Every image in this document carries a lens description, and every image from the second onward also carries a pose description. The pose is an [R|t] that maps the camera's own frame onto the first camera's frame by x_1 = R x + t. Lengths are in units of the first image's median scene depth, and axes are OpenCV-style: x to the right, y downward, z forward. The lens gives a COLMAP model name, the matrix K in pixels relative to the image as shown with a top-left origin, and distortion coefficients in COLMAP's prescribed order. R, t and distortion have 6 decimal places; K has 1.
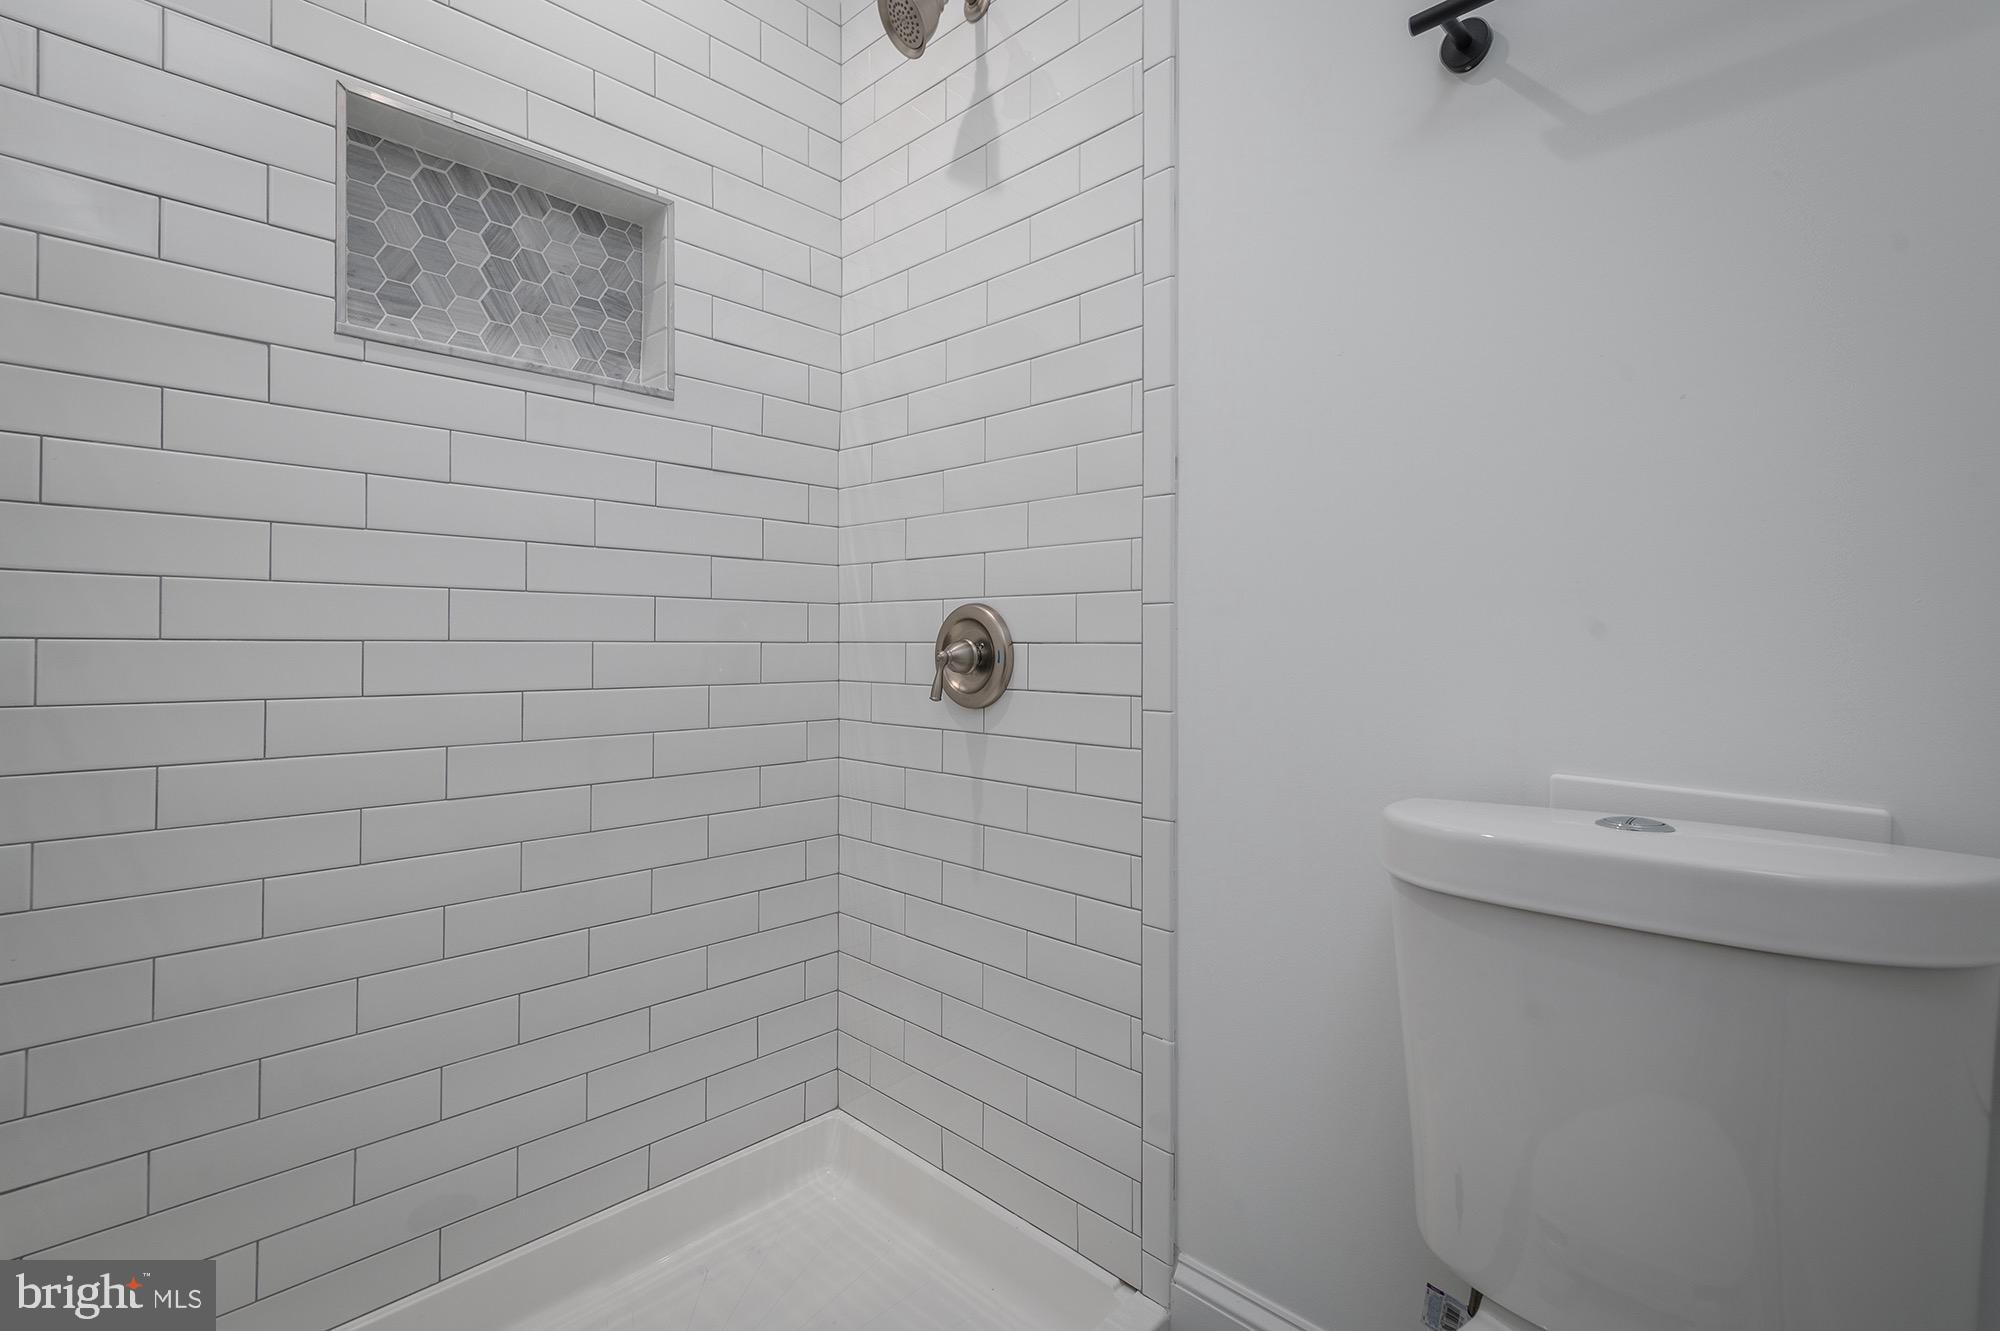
lens RADIAL K [[898.2, 0, 1001.6], [0, 898.2, 649.8], [0, 0, 1]] dist [0.014912, -0.003599]
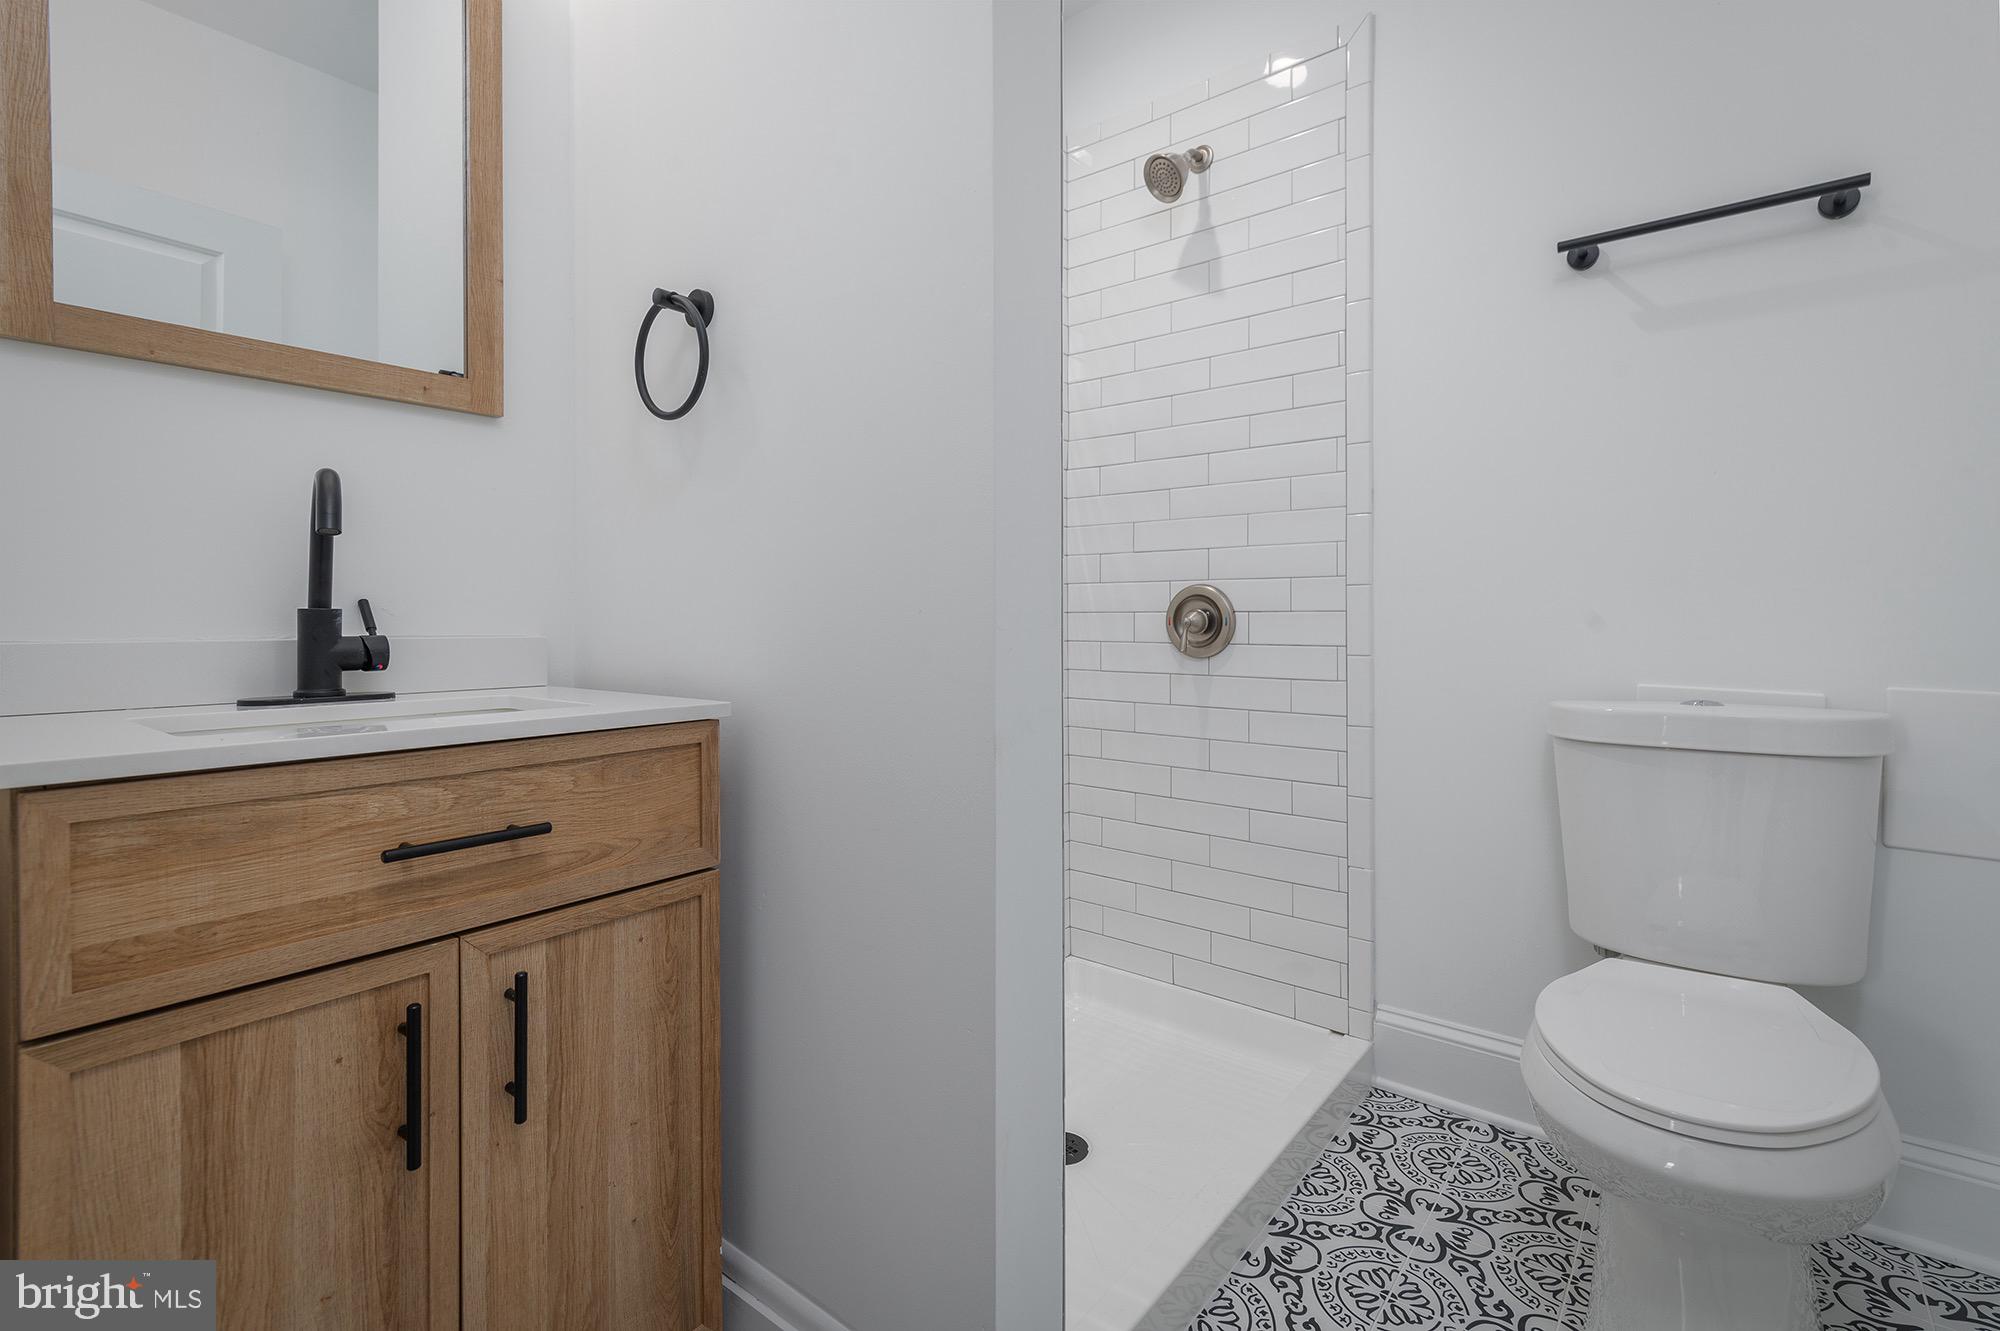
lens RADIAL K [[898.2, 0, 981.9], [0, 898.2, 635.5], [0, 0, 1]] dist [0.014912, -0.003599]
pose [[0.994703, -0.002320, 0.102761, -0.535683], [0.001481, 0.999965, 0.008237, 0.017383], [-0.102776, -0.008041, 0.994672, -0.391433]]
